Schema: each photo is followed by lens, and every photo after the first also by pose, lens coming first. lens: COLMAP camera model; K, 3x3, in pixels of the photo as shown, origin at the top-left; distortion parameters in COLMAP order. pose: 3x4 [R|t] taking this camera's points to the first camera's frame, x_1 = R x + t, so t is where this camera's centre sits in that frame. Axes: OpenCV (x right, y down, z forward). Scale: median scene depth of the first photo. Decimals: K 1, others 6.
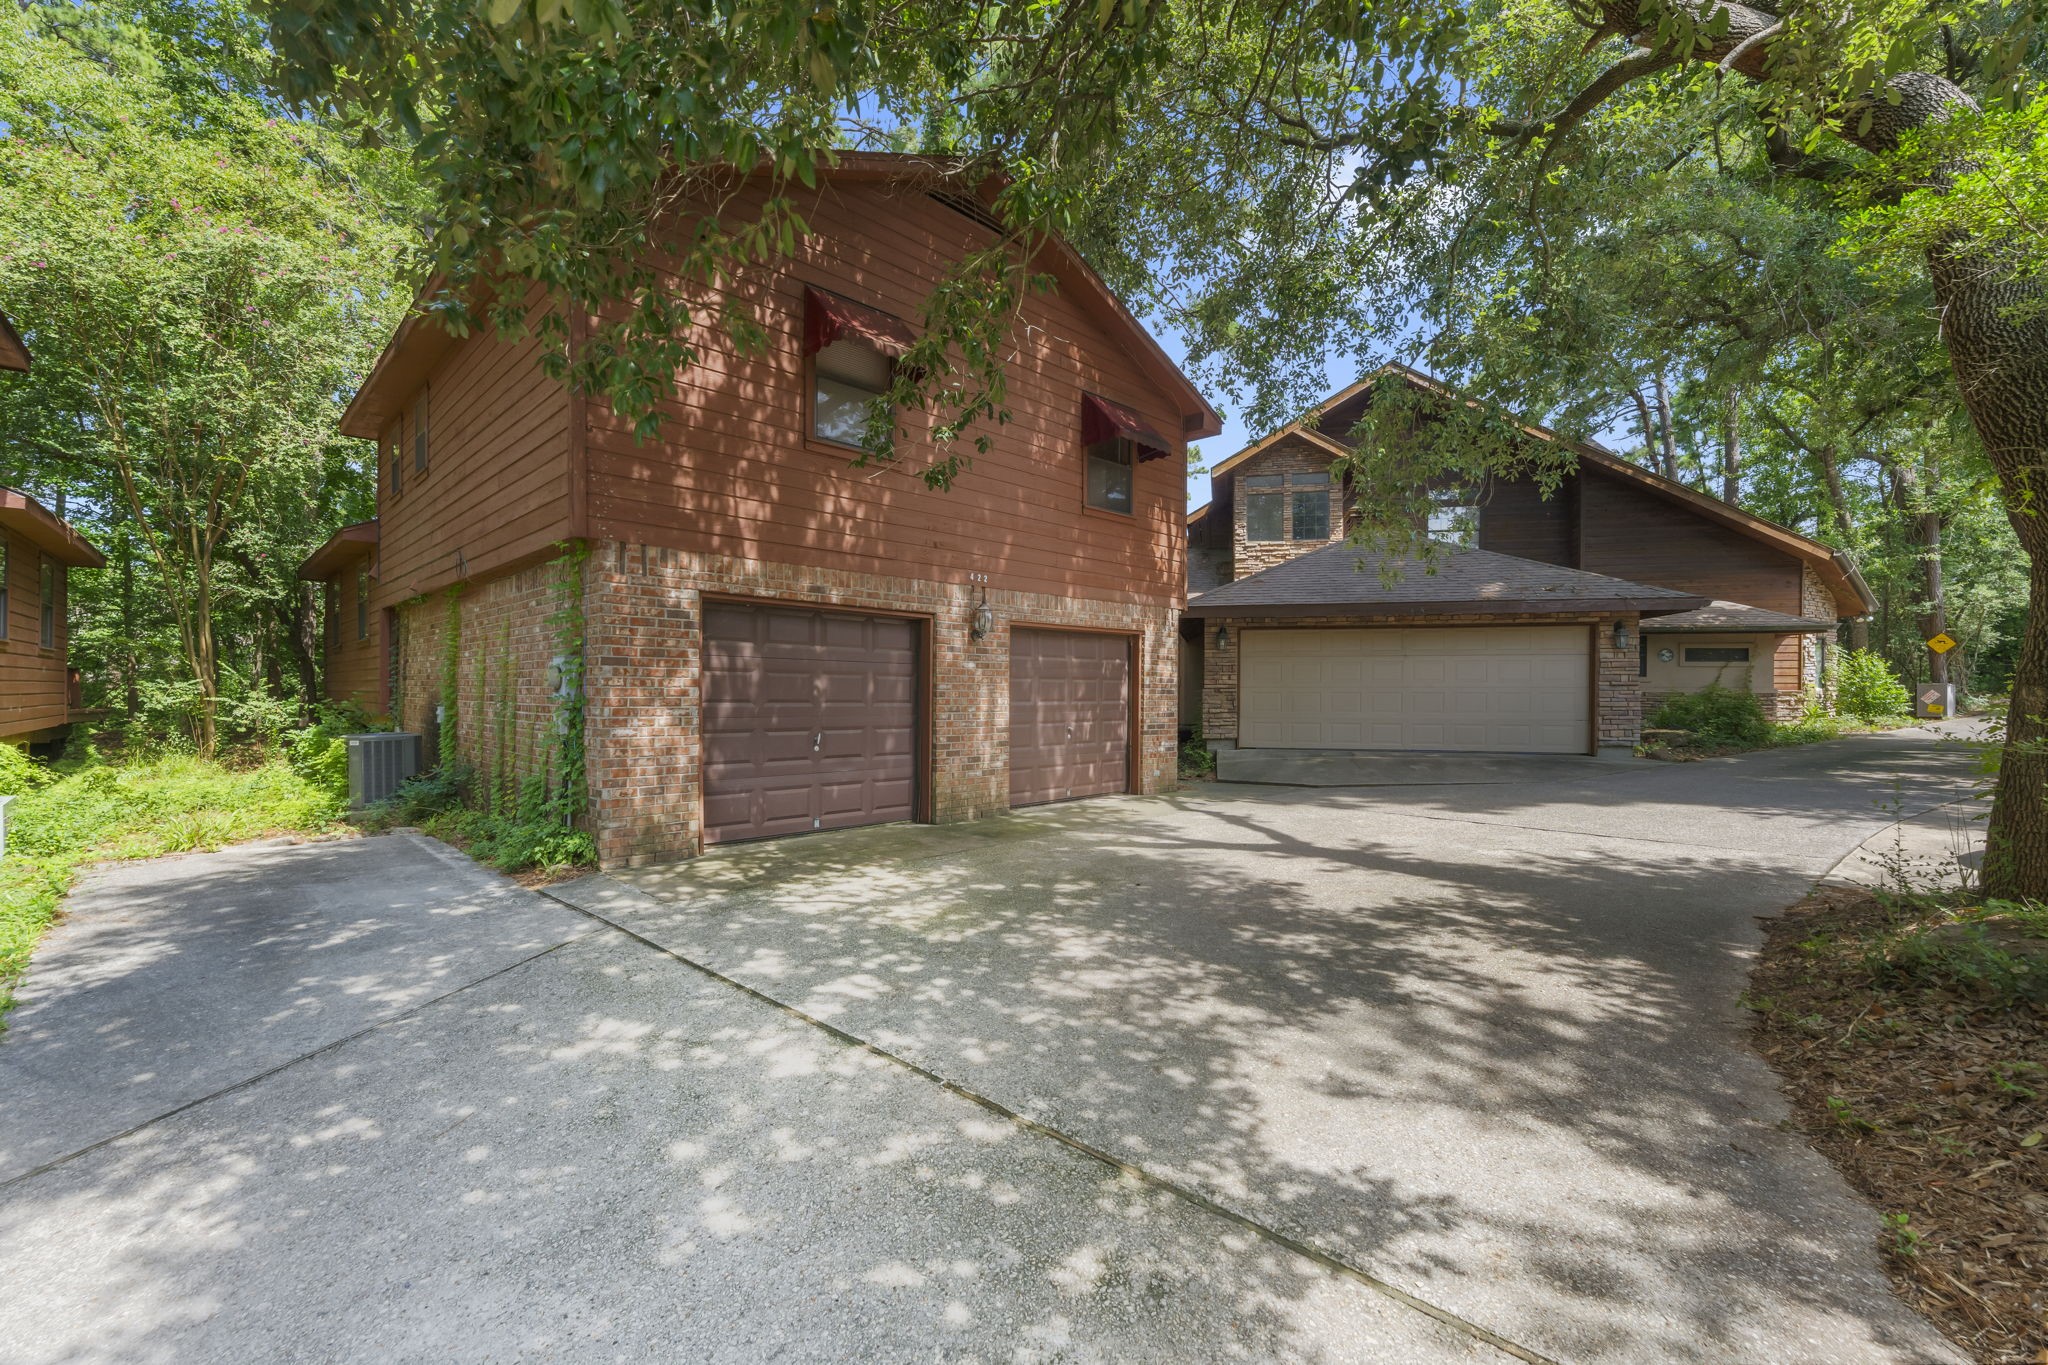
lens RADIAL K [[818.4, 0, 1024.0], [0, 818.4, 682.5], [0, 0, 1]] dist [-0.000798, -0.000148]
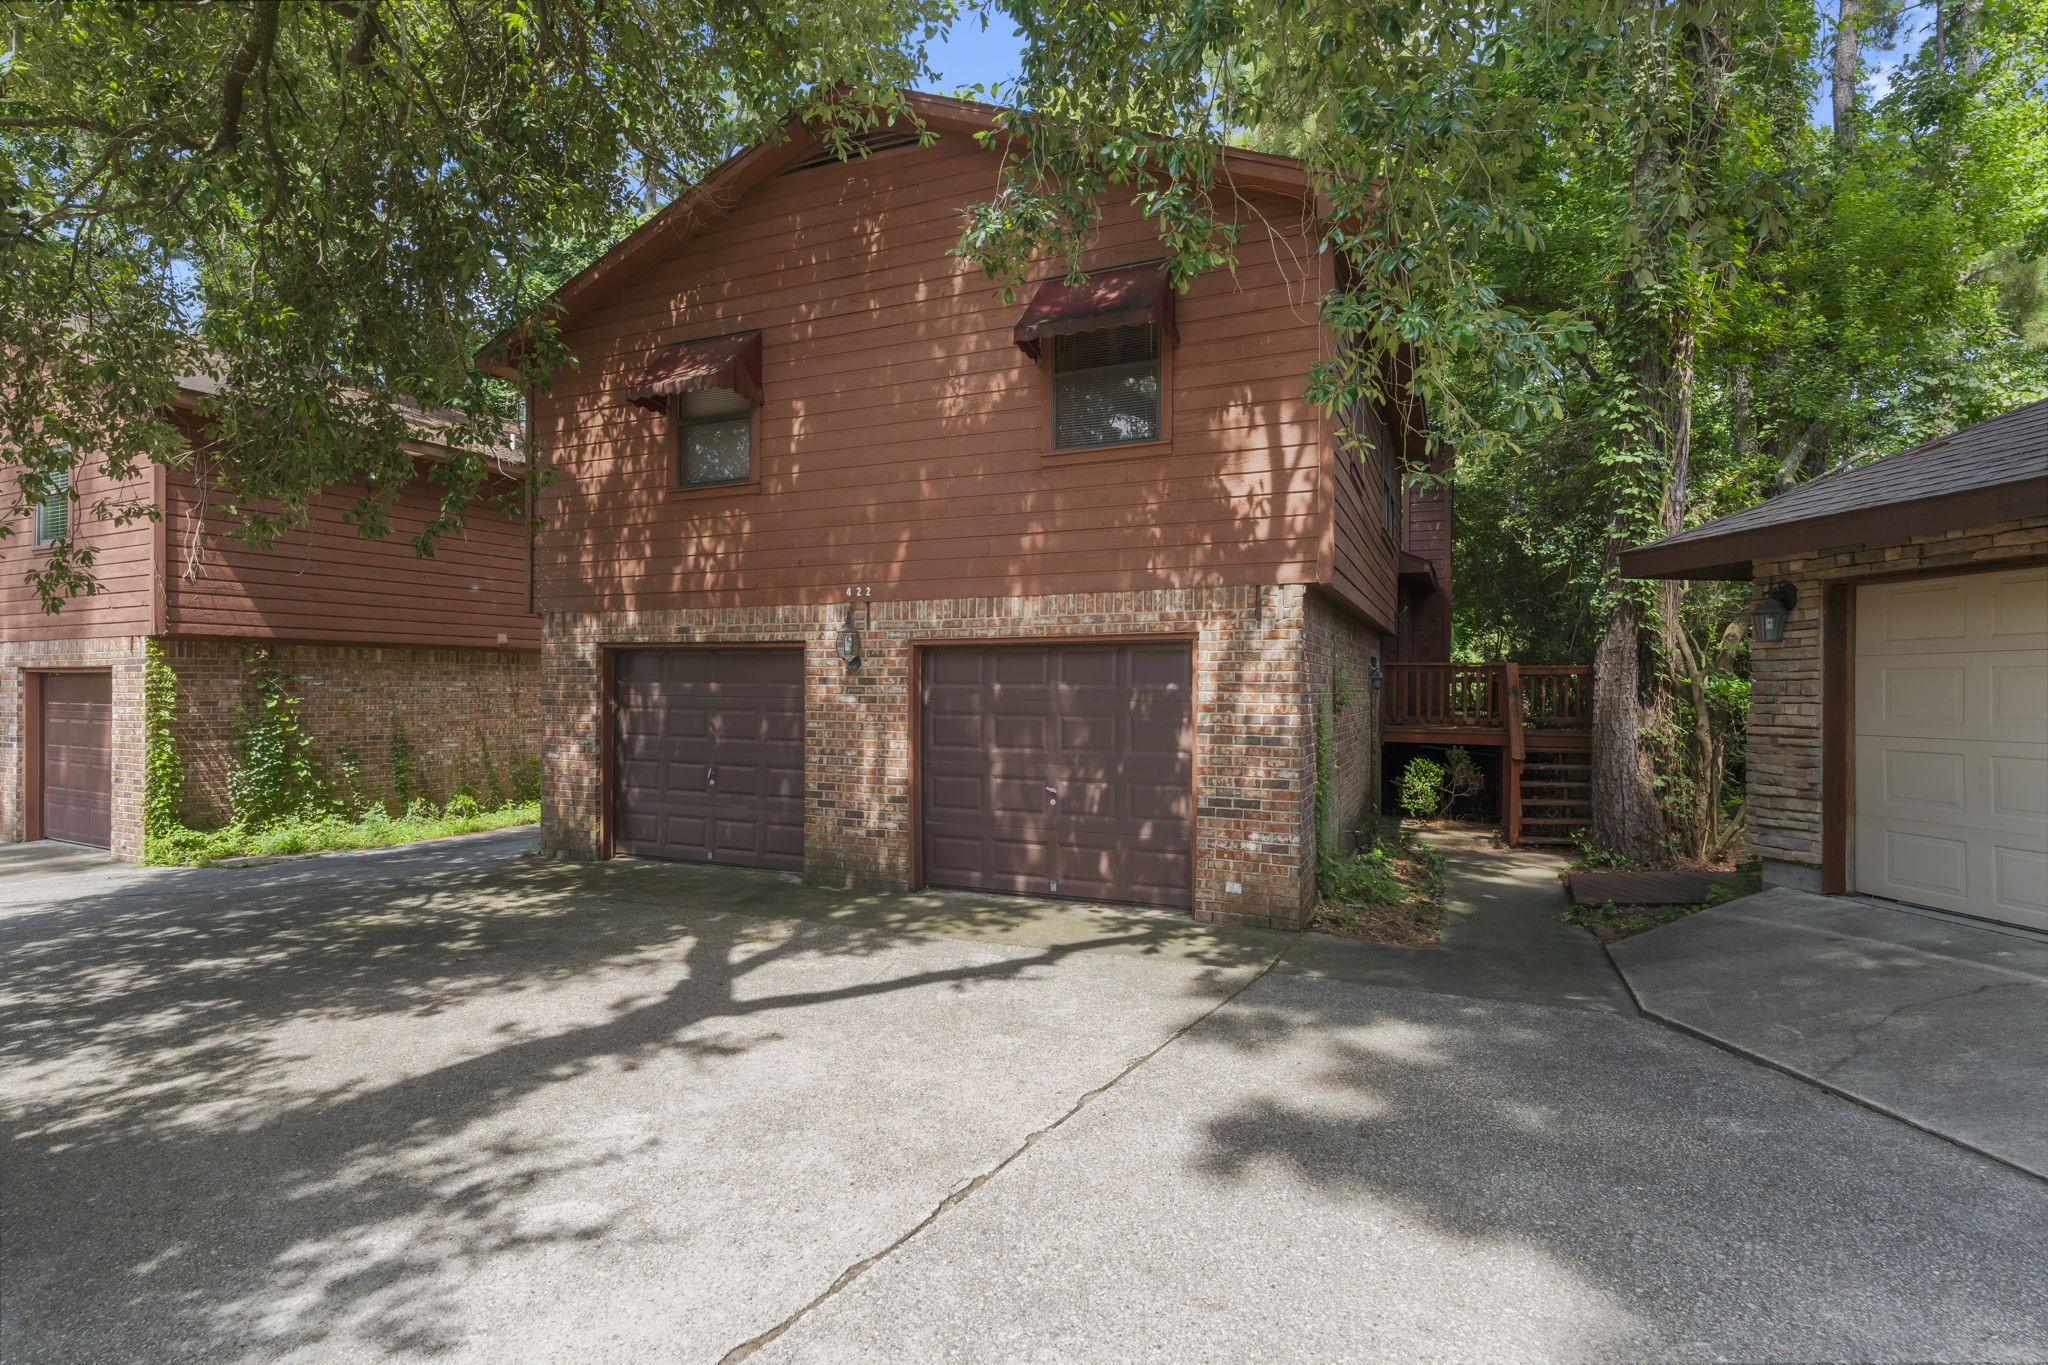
lens RADIAL K [[992.9, 0, 1024.0], [0, 992.9, 682.5], [0, 0, 1]] dist [0.003954, 0.000019]
pose [[0.379464, -0.010128, -0.925151, 1.081260], [0.005202, 0.999948, -0.008814, -0.033850], [0.925192, -0.001468, 0.379497, 0.908698]]
